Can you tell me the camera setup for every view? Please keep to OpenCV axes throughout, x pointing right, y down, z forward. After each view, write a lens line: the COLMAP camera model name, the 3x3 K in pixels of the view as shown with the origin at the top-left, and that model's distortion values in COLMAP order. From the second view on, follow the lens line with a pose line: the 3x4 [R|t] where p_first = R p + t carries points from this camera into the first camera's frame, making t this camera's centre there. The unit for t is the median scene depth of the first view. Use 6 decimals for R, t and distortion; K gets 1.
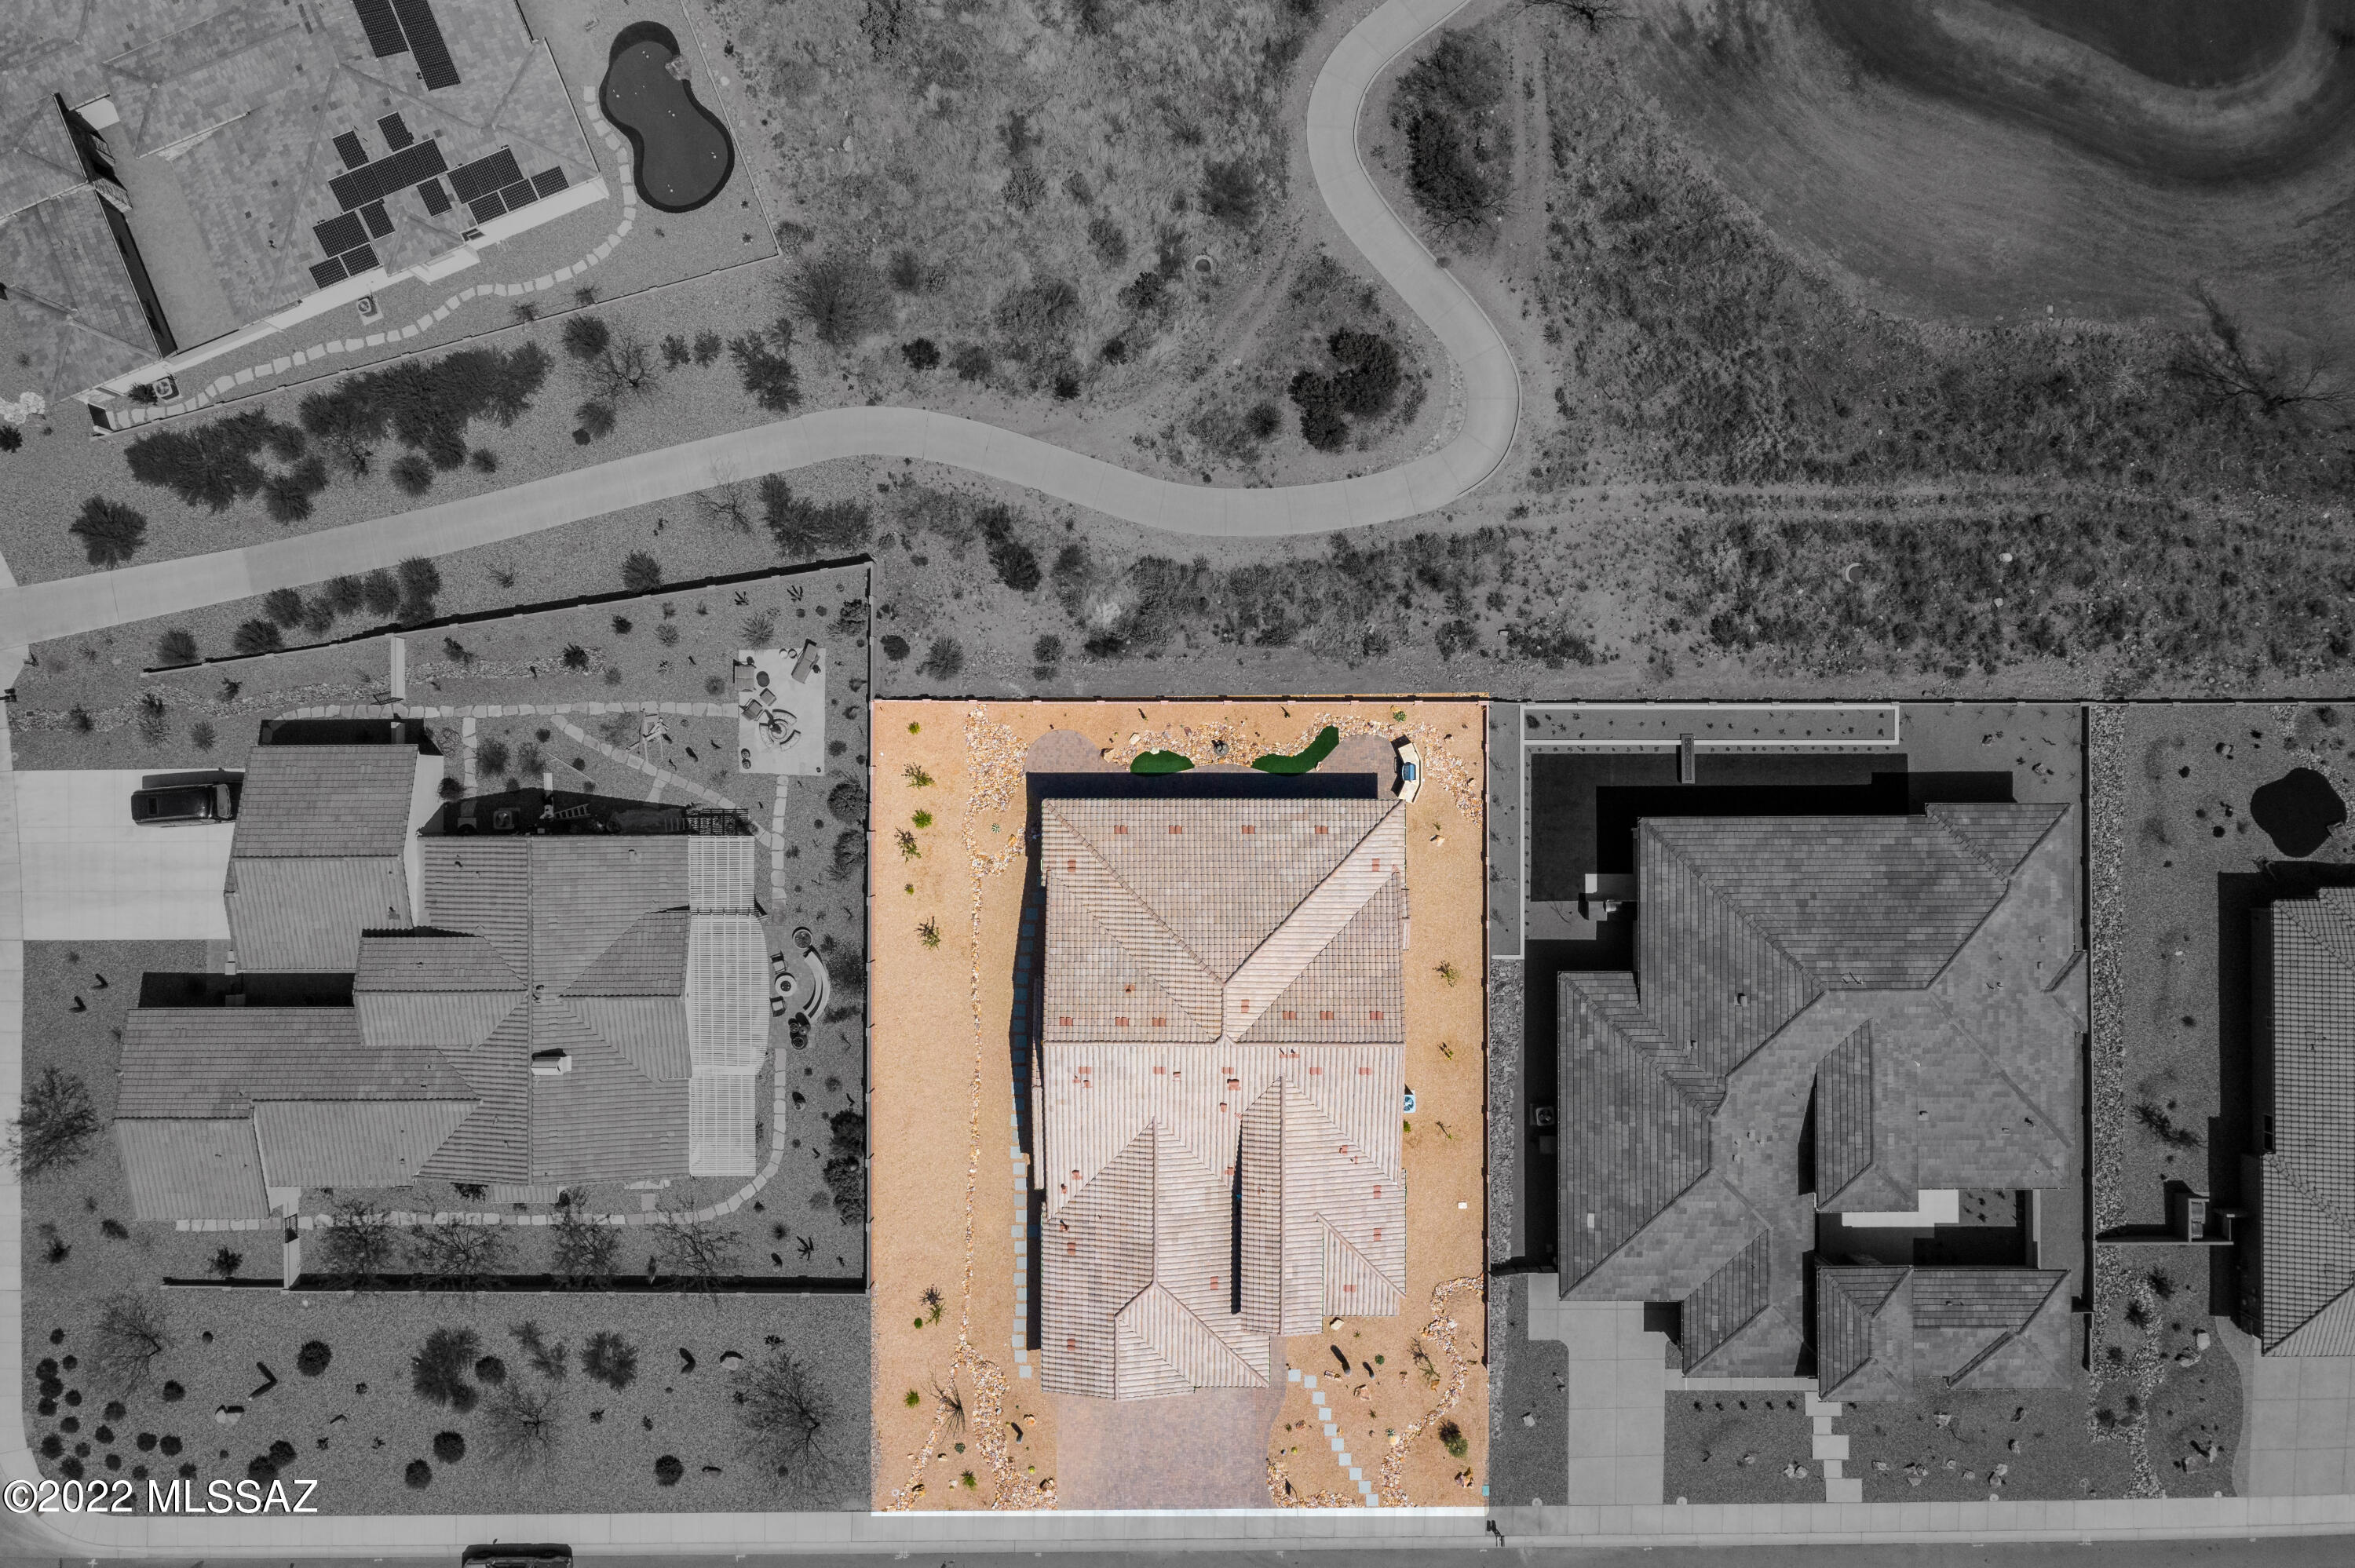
lens RADIAL K [[1786.7, 0, 1177.5], [0, 1786.7, 784.0], [0, 0, 1]] dist [-0.004395, 0.000948]
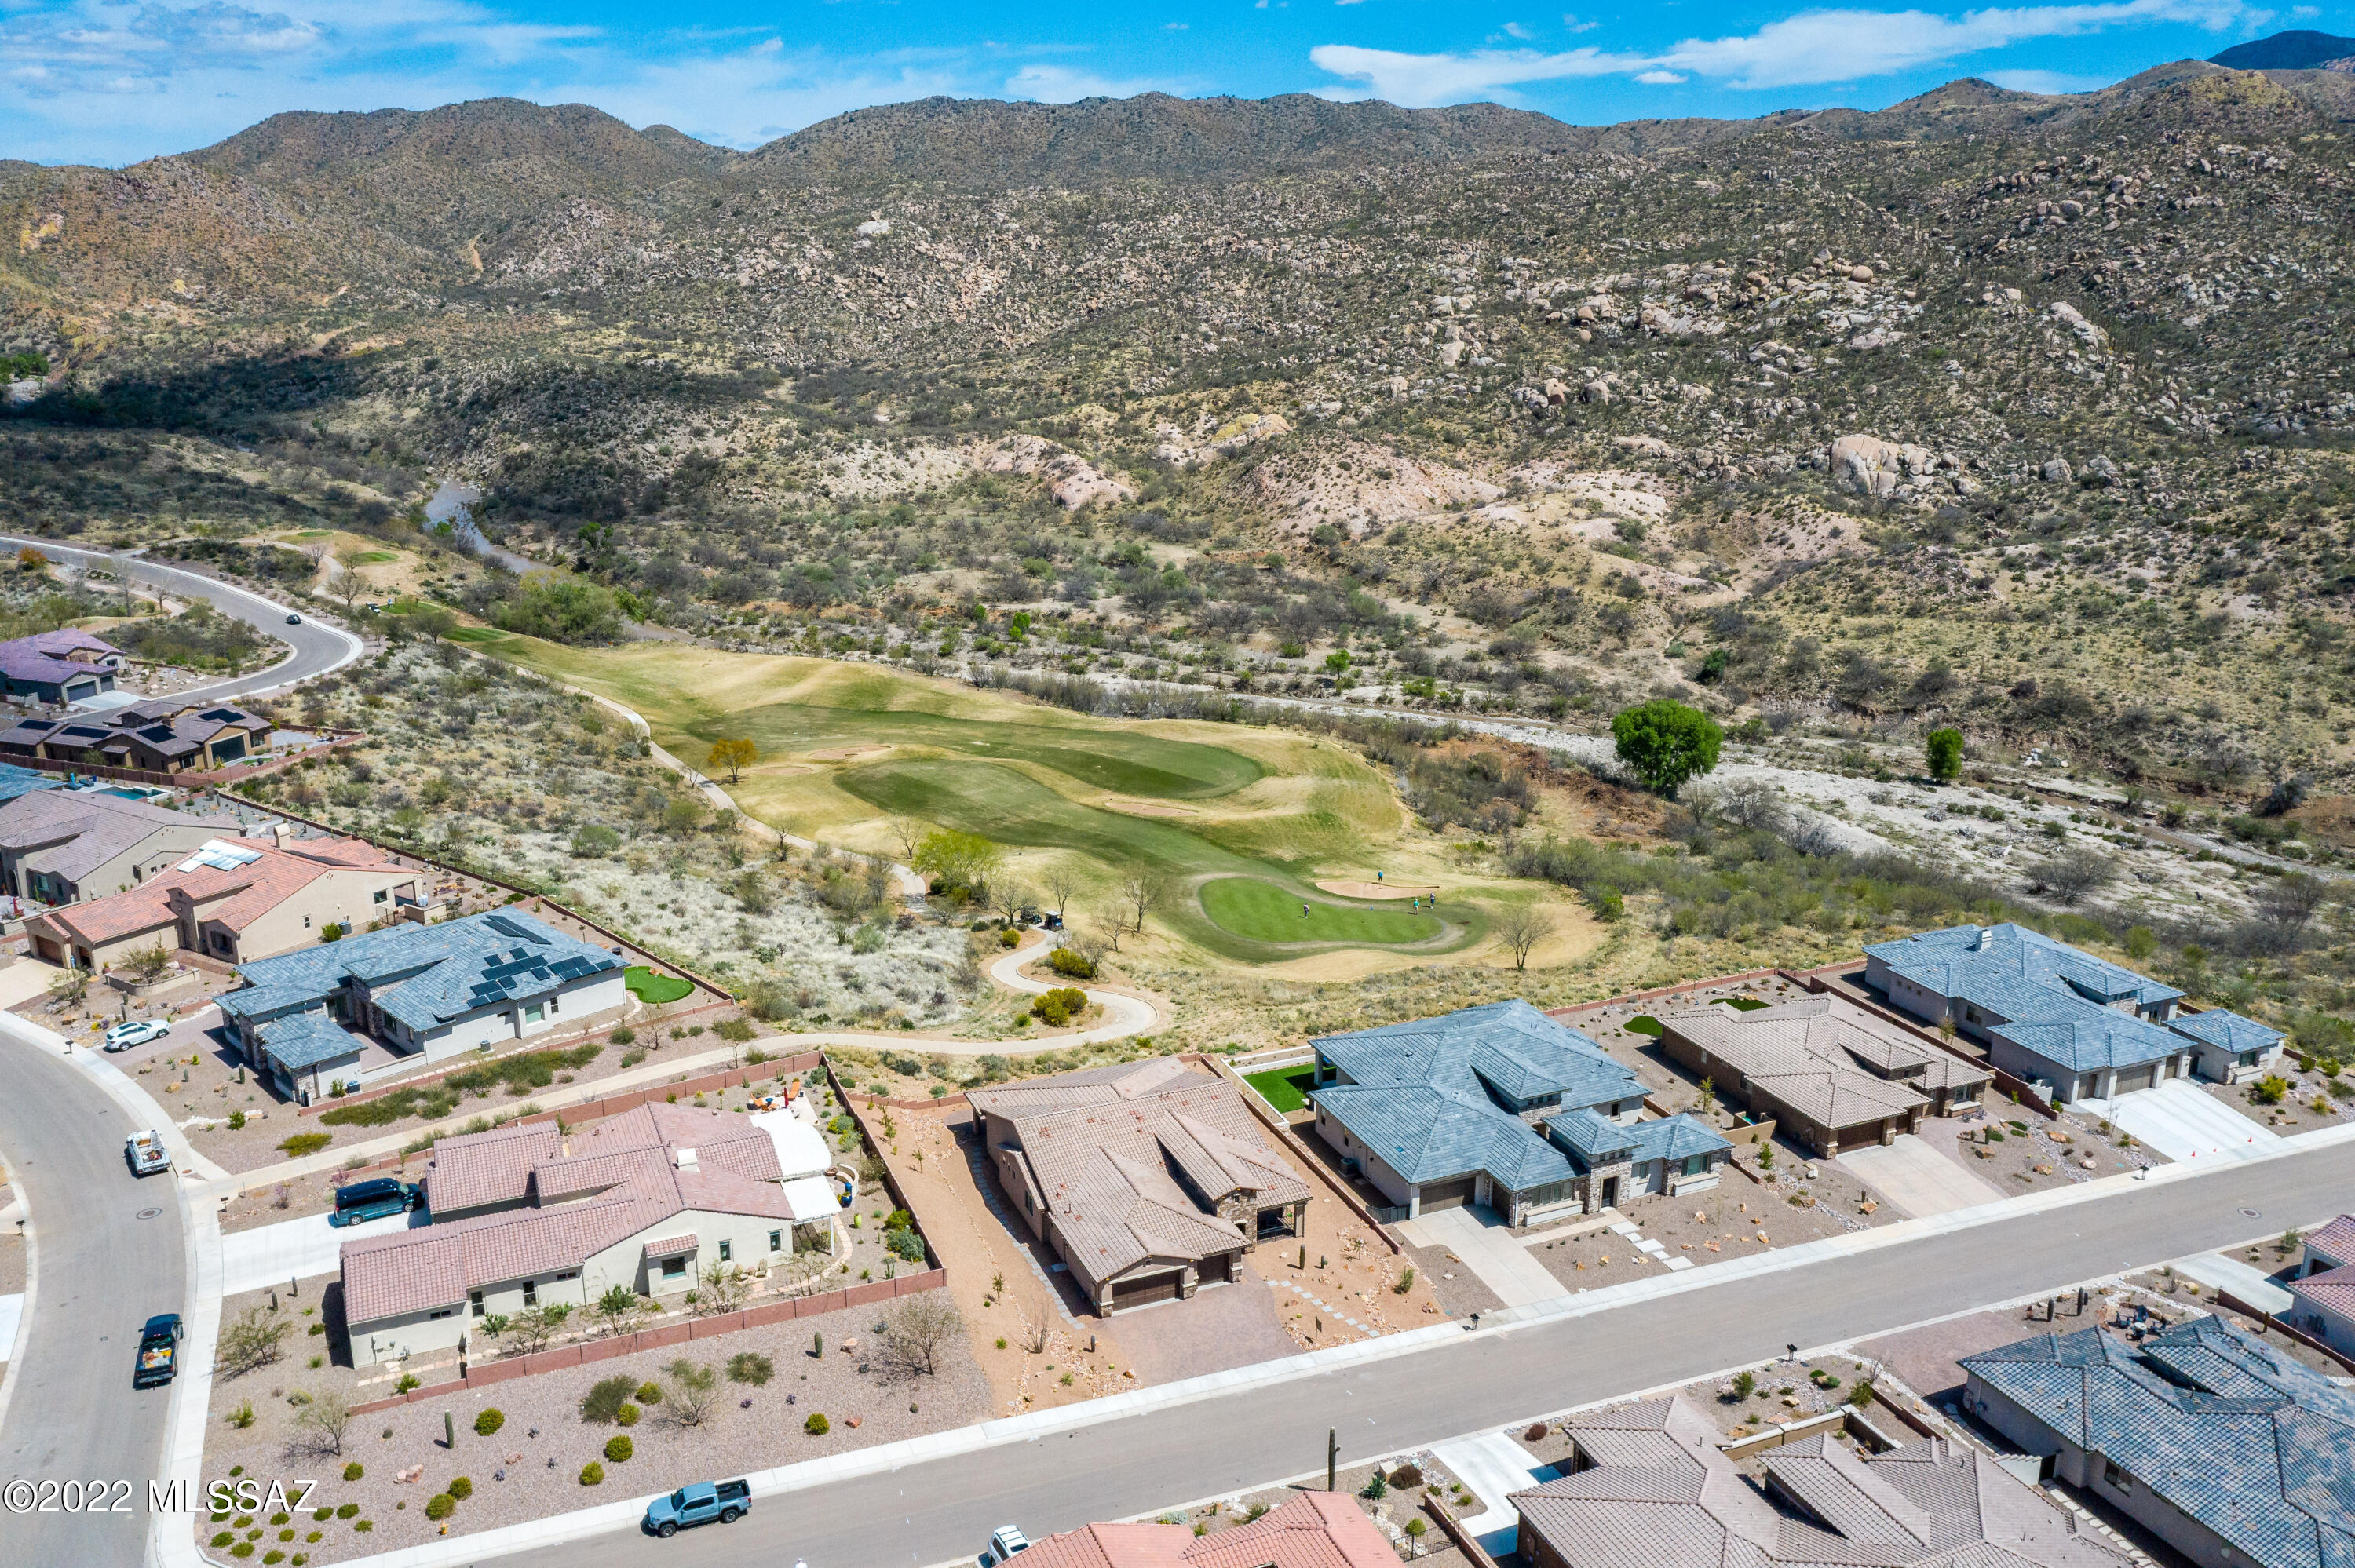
lens RADIAL K [[1854.0, 0, 1177.5], [0, 1854.0, 784.0], [0, 0, 1]] dist [-0.006466, 0.008097]
pose [[0.920807, -0.099443, 0.377129, -0.482019], [0.389717, 0.272642, -0.879652, 1.418611], [-0.015346, 0.956963, 0.289805, 0.256506]]
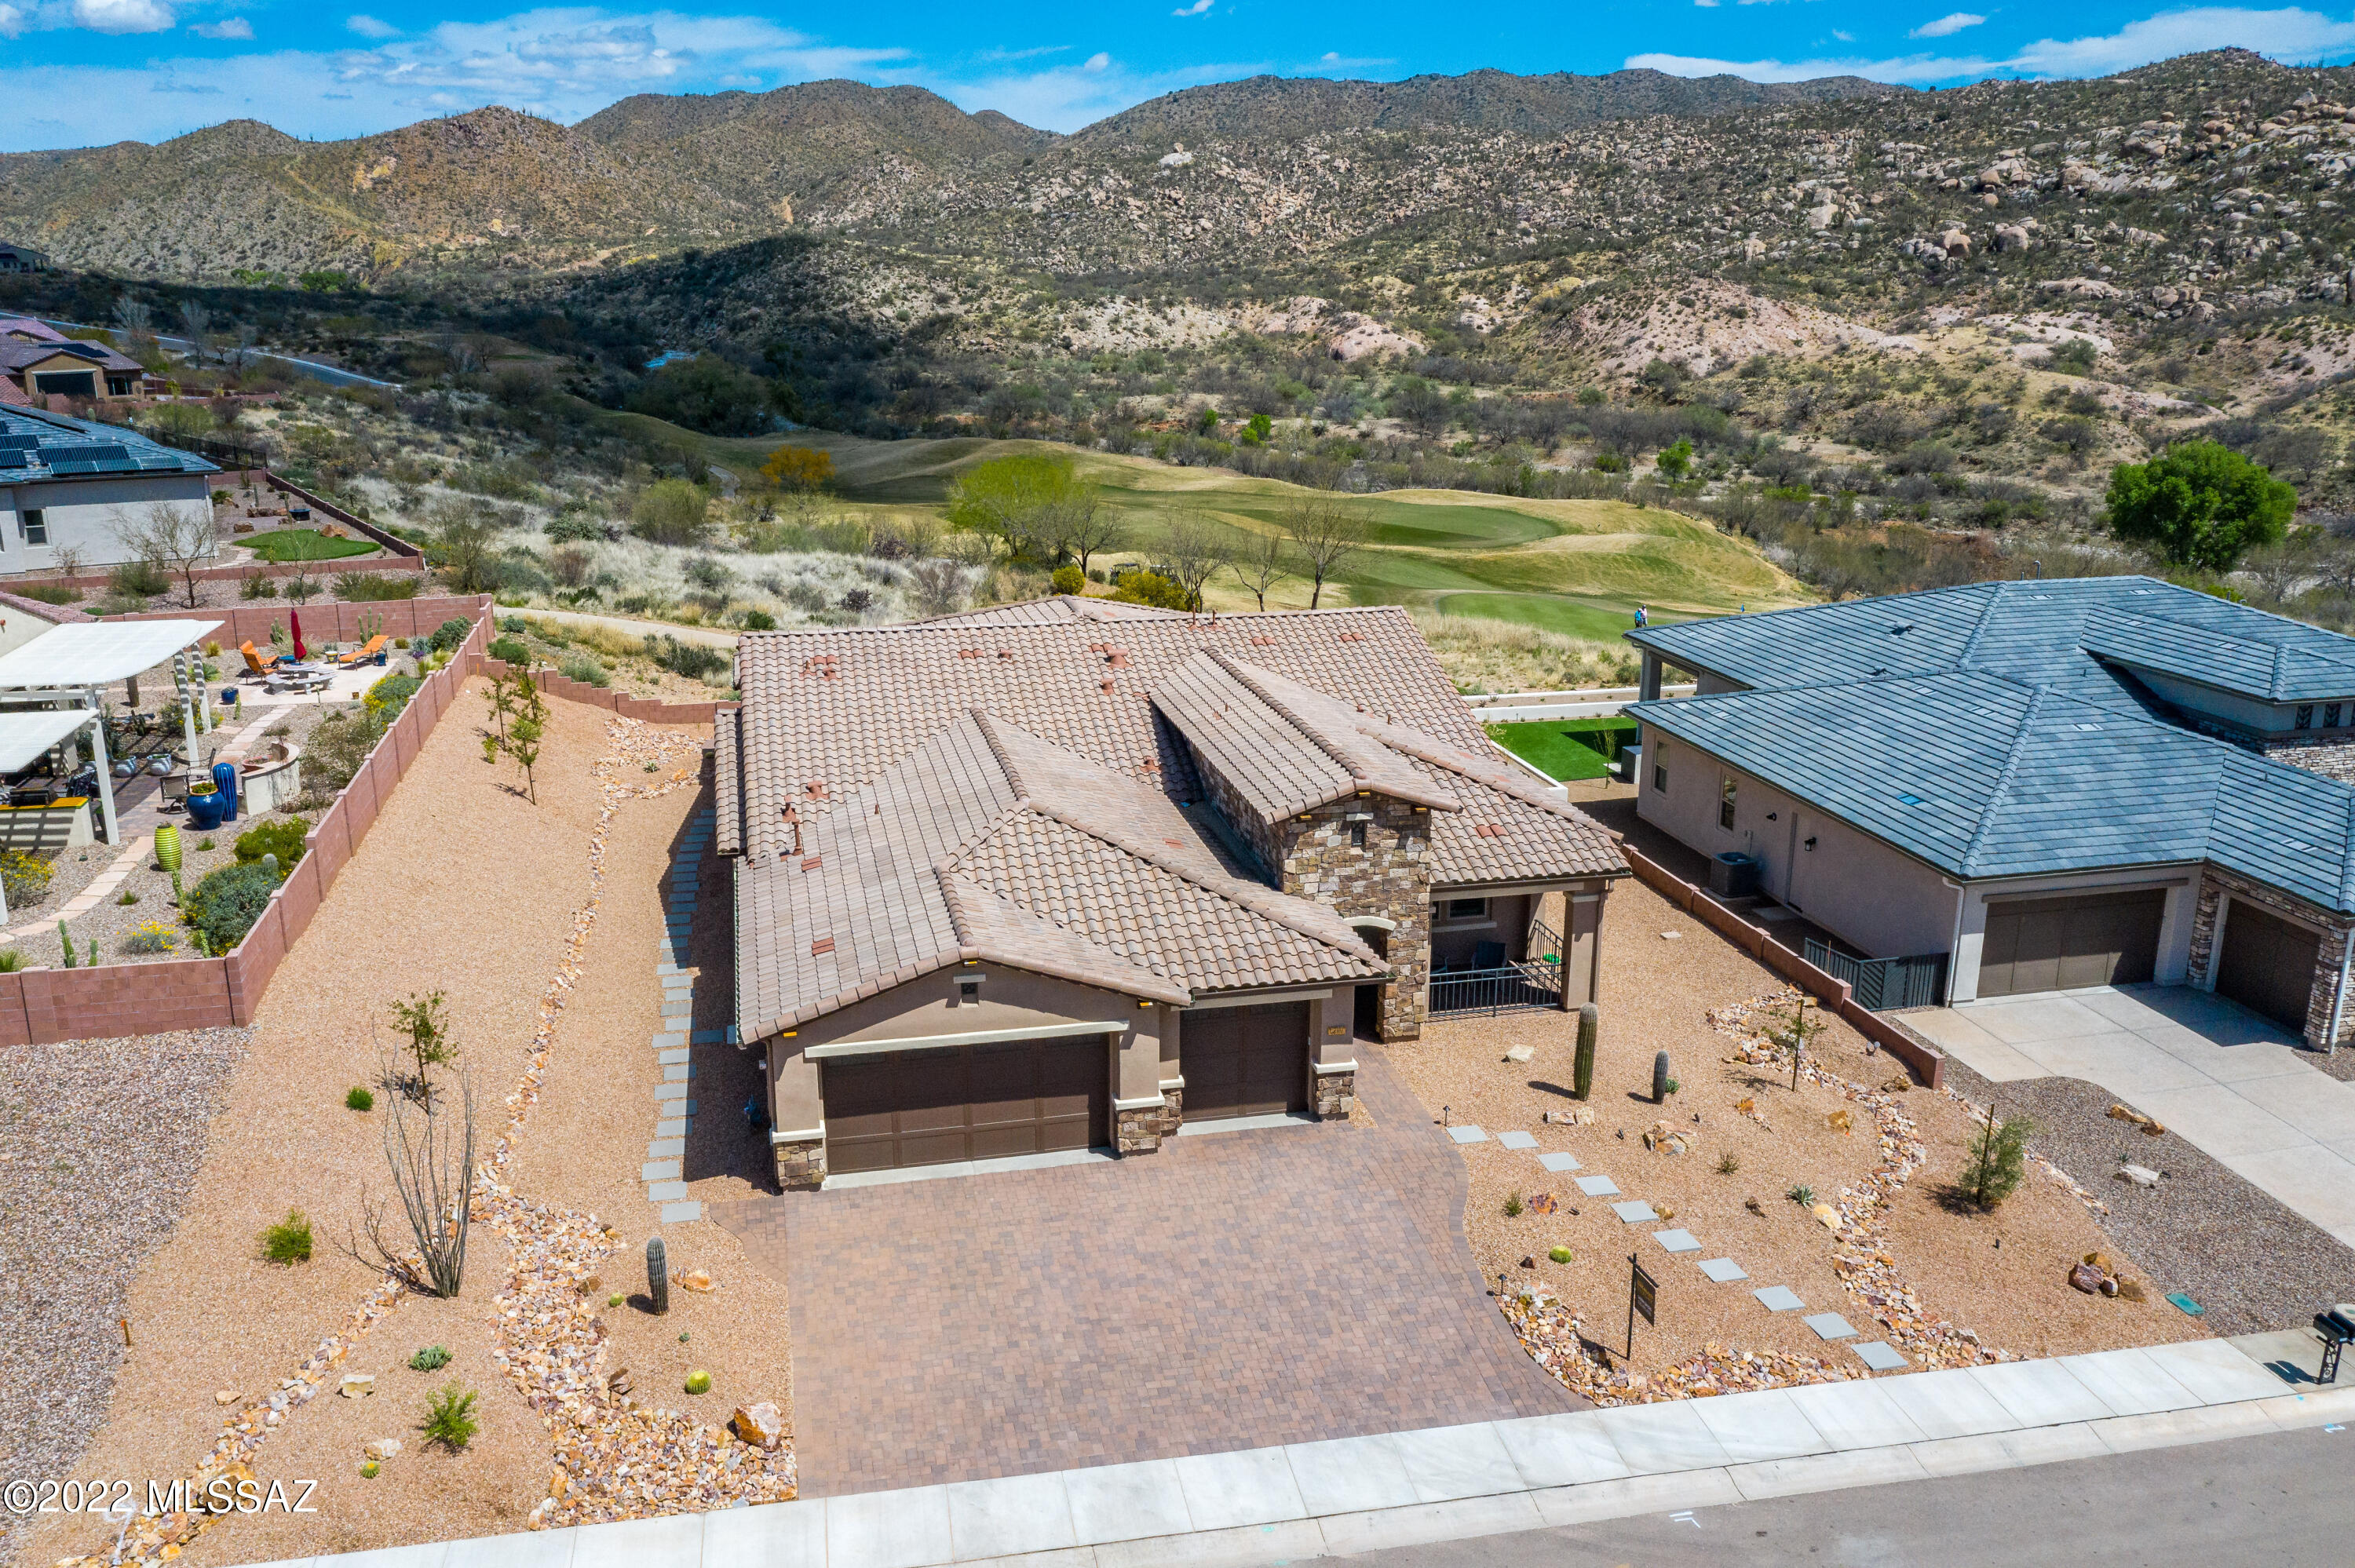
lens RADIAL K [[1846.3, 0, 1177.5], [0, 1846.3, 784.0], [0, 0, 1]] dist [0.012494, -0.014303]
pose [[0.973430, -0.050699, 0.223302, -0.069393], [0.228467, 0.280615, -0.932233, 0.646558], [-0.015399, 0.958480, 0.284742, 0.839001]]
